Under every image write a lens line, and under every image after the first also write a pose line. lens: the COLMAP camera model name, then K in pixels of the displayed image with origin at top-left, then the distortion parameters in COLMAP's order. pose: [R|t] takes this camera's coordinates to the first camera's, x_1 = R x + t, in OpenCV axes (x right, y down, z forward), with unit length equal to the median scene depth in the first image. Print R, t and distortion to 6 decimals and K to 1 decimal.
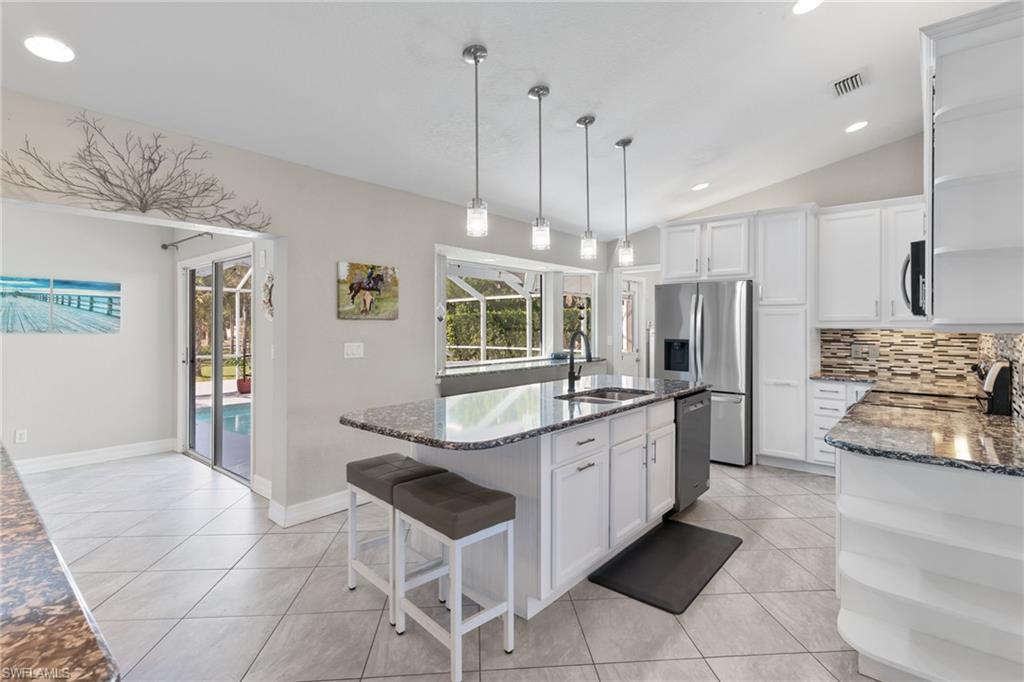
lens RADIAL K [[488.9, 0, 512.8], [0, 488.9, 326.6], [0, 0, 1]] dist [0.000300, -0.000039]
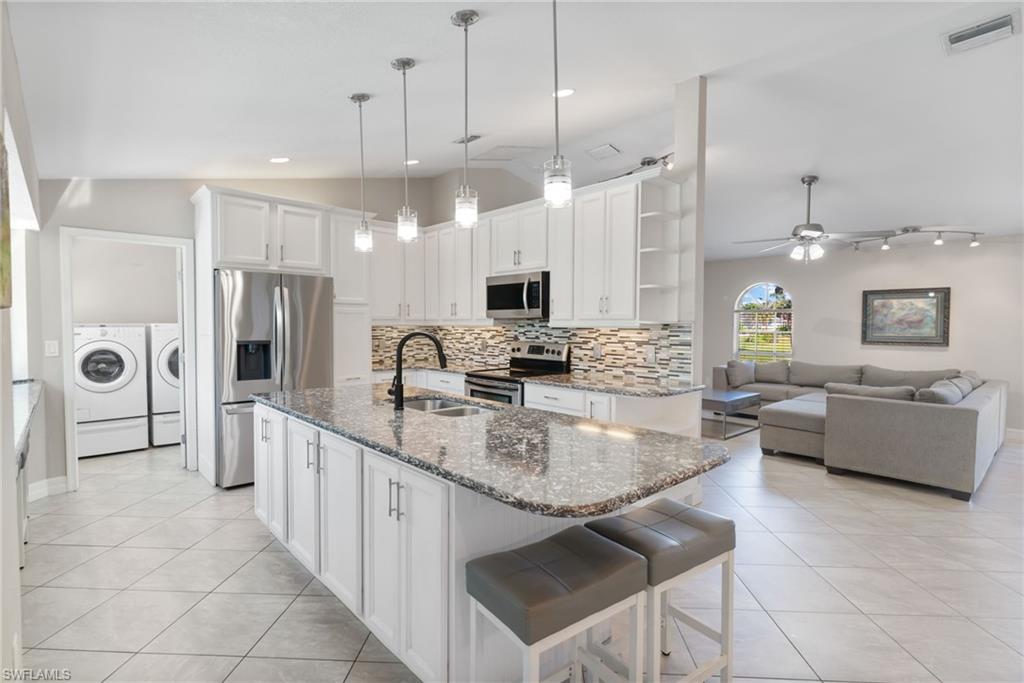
lens RADIAL K [[488.9, 0, 512.8], [0, 488.9, 327.1], [0, 0, 1]] dist [0.000300, -0.000039]
pose [[0.130904, -0.010953, 0.991334, -0.434719], [0.000684, 0.999940, 0.010958, -0.005636], [-0.991395, -0.000757, 0.130904, 0.516233]]
